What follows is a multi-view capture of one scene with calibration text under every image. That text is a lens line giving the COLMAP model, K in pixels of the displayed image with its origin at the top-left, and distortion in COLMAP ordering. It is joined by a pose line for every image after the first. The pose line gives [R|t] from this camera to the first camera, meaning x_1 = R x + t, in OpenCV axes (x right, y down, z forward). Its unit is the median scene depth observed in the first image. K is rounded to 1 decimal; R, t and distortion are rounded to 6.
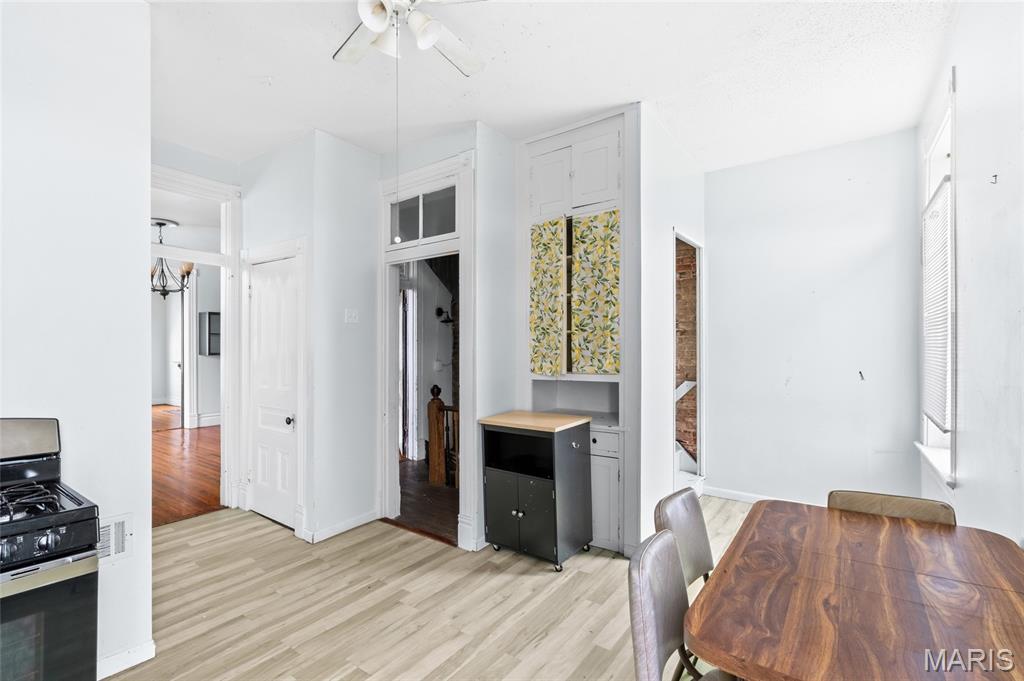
lens RADIAL K [[462.5, 0, 517.5], [0, 462.5, 348.3], [0, 0, 1]] dist [-0.005530, 0.000478]
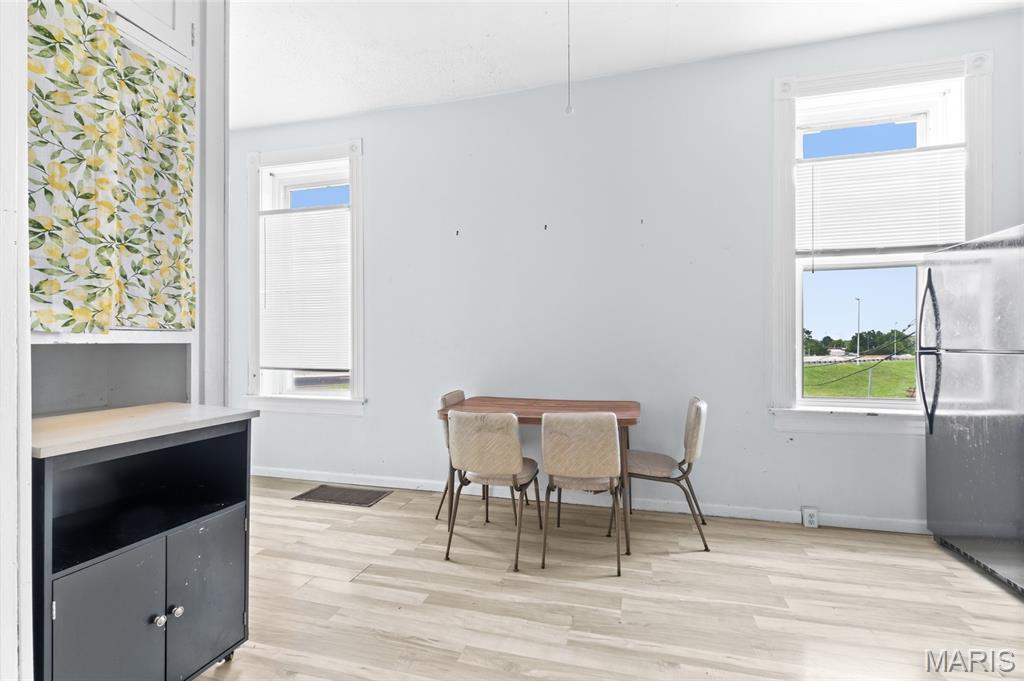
lens RADIAL K [[462.5, 0, 508.5], [0, 462.5, 346.7], [0, 0, 1]] dist [-0.005530, 0.000478]
pose [[-0.351182, 0.001077, 0.936307, -0.529451], [0.001582, 0.999999, -0.000557, 0.077335], [-0.936306, 0.001285, -0.351183, 0.787550]]
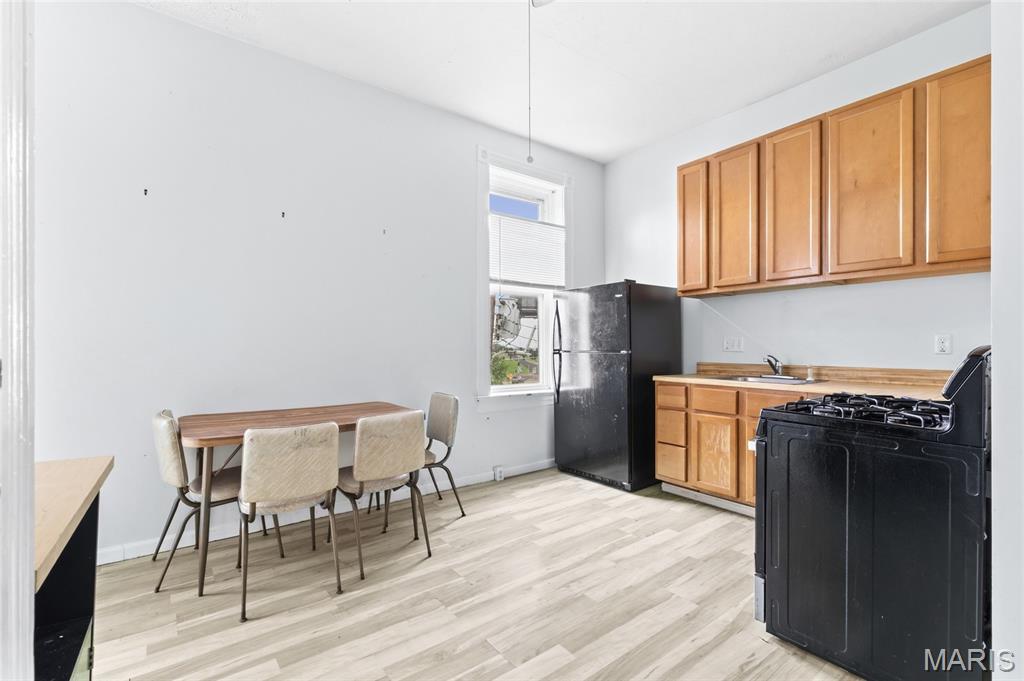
lens RADIAL K [[462.5, 0, 524.6], [0, 462.5, 345.4], [0, 0, 1]] dist [-0.005530, 0.000478]
pose [[-0.964358, 0.004058, 0.264568, -0.285407], [0.002240, 0.999972, -0.007171, 0.077094], [-0.264590, -0.006322, -0.964340, 1.099751]]
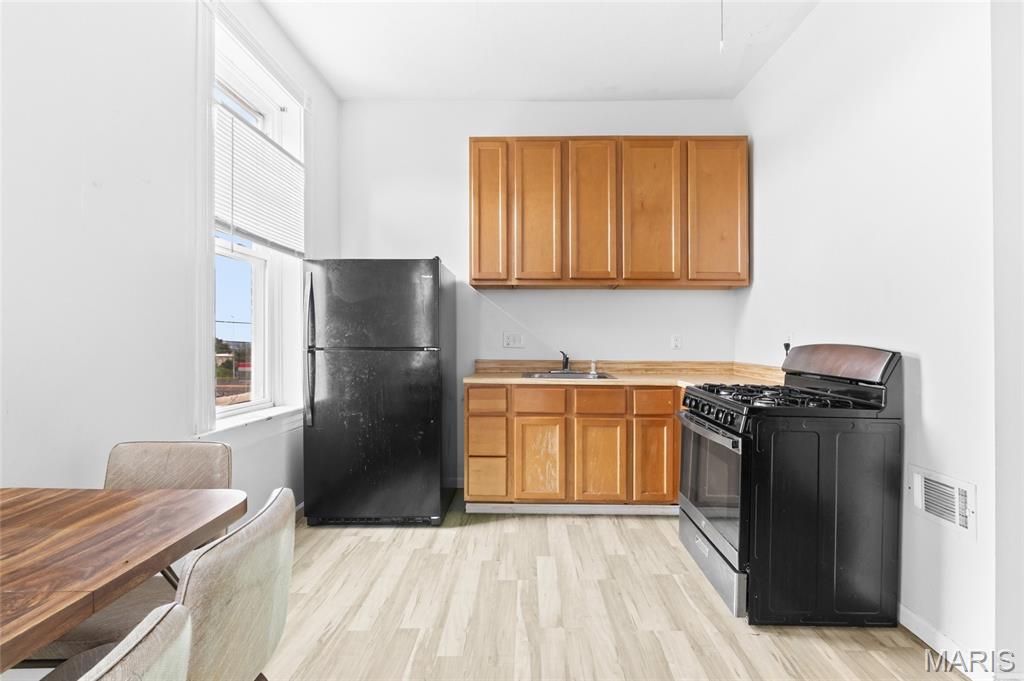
lens RADIAL K [[462.5, 0, 536.4], [0, 462.5, 338.8], [0, 0, 1]] dist [-0.005530, 0.000478]
pose [[-0.803914, -0.005352, -0.594722, 0.154130], [-0.000438, 0.999965, -0.008407, 0.072570], [0.594746, -0.006498, -0.803888, 0.767680]]
